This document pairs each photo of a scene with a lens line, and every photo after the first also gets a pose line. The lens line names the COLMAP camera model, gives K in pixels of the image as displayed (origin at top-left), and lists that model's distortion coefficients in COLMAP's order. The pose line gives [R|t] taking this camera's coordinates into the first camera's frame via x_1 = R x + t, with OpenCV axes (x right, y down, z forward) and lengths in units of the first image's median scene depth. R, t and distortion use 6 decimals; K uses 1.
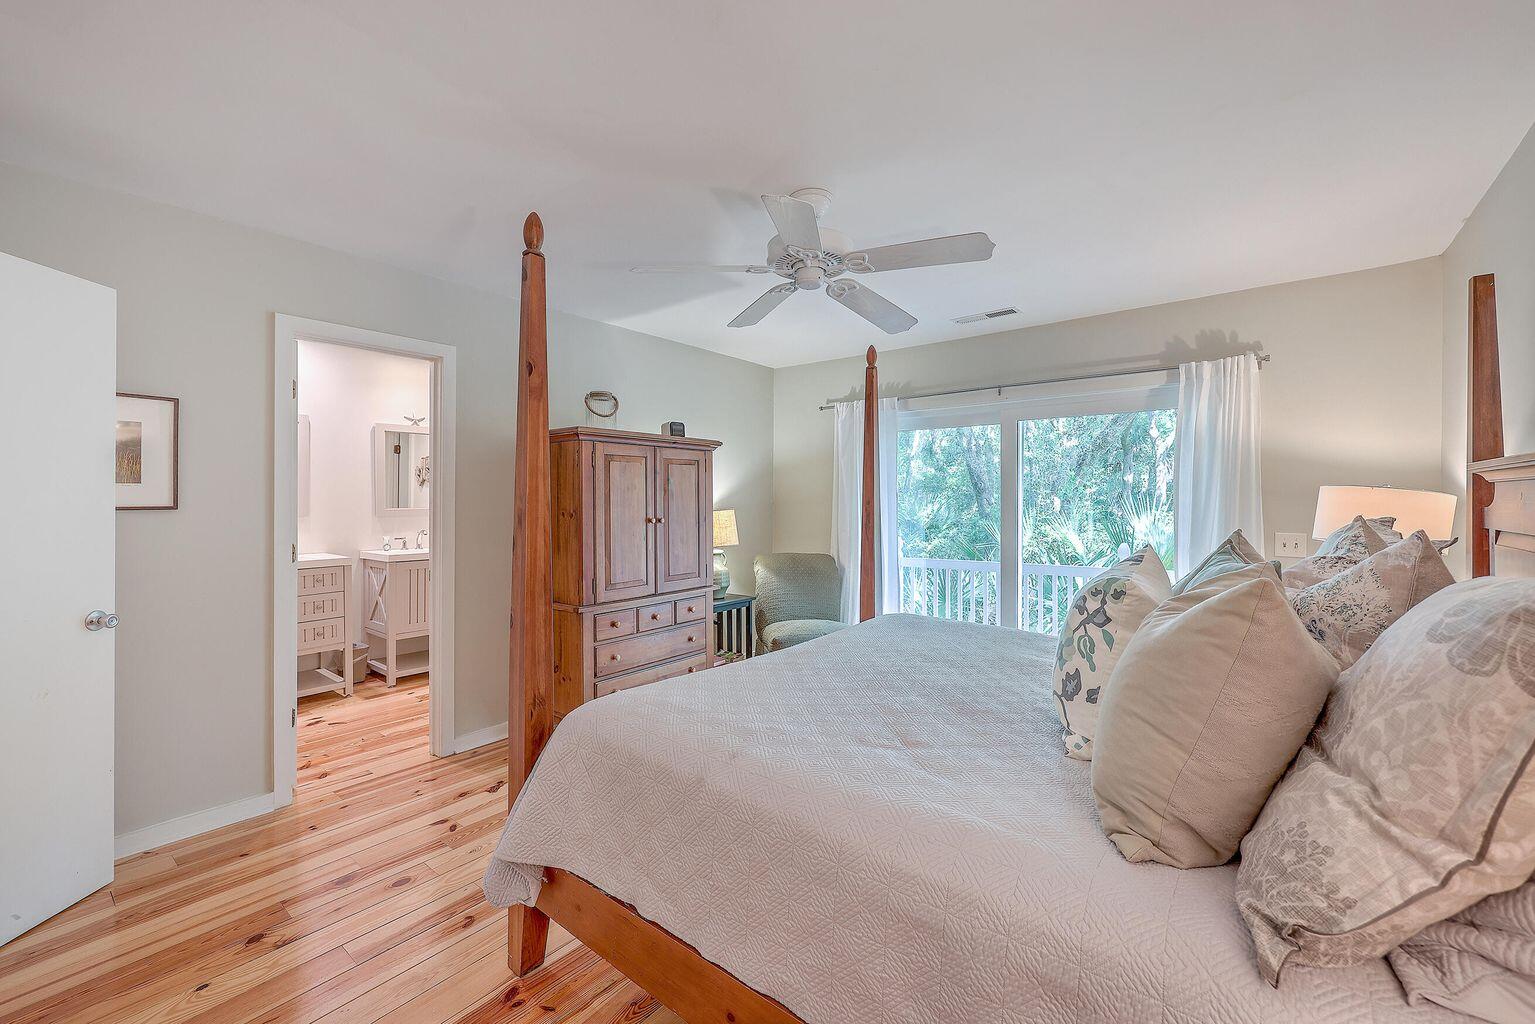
lens RADIAL K [[619.6, 0, 768.2], [0, 619.6, 498.0], [0, 0, 1]] dist [0.000682, 0.000015]
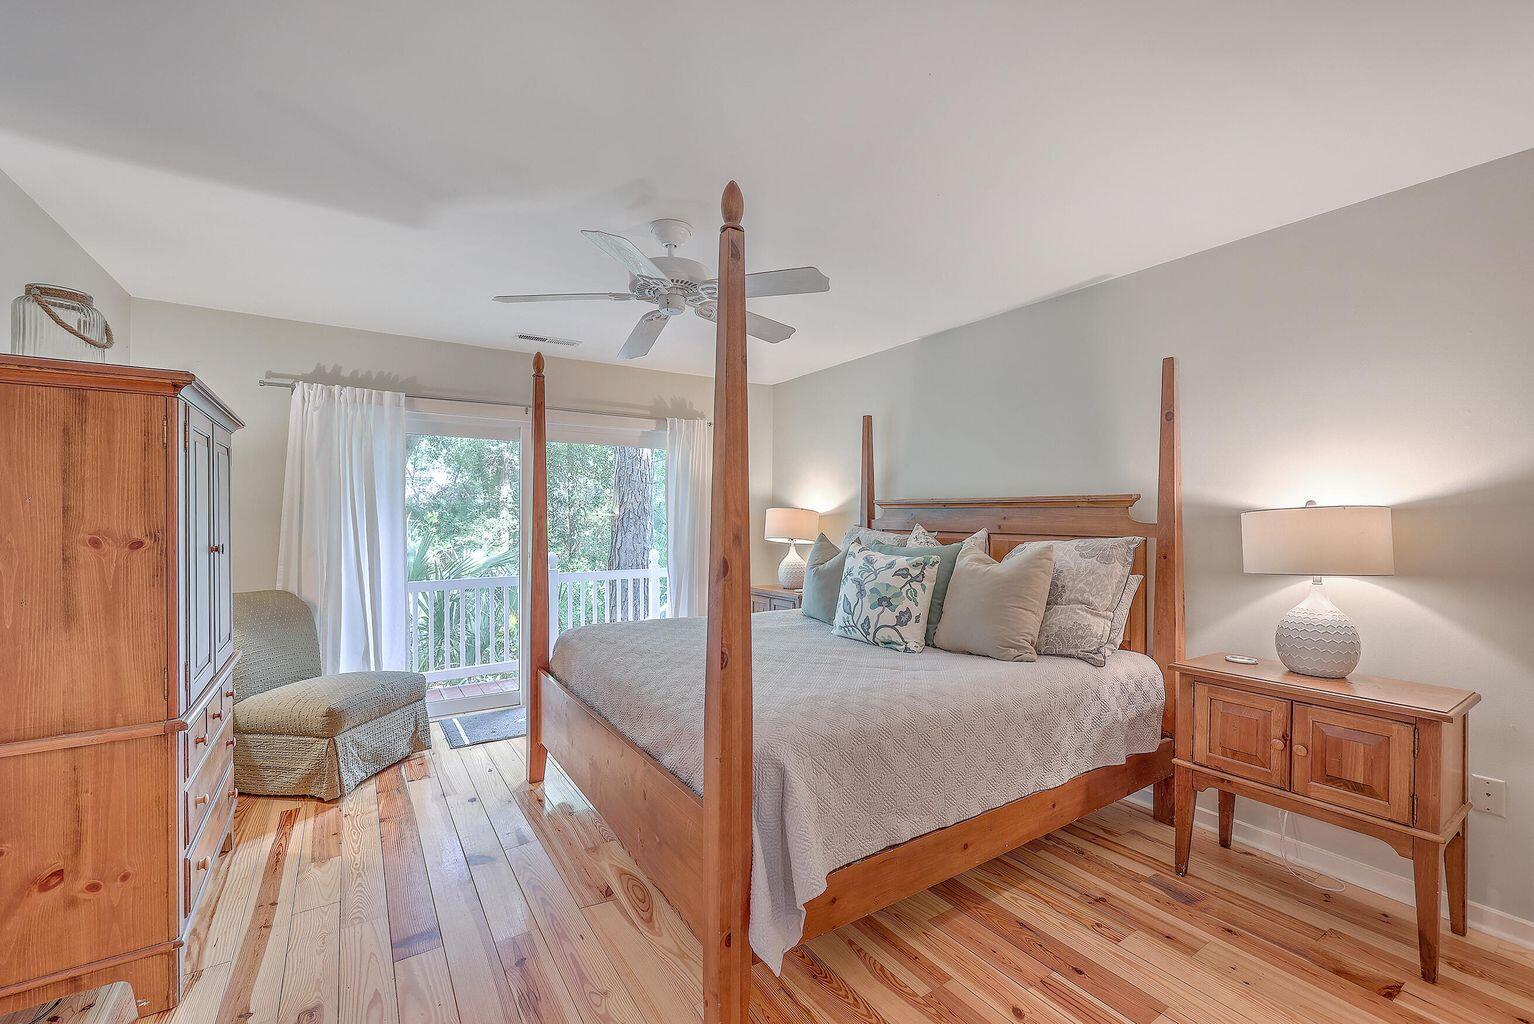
lens RADIAL K [[631.5, 0, 774.0], [0, 631.5, 517.1], [0, 0, 1]] dist [0.001518, -0.000091]
pose [[0.311051, 0.001238, 0.950393, -0.642150], [-0.006322, 0.999980, 0.000766, 0.002974], [-0.950372, -0.006246, 0.311052, 0.358592]]
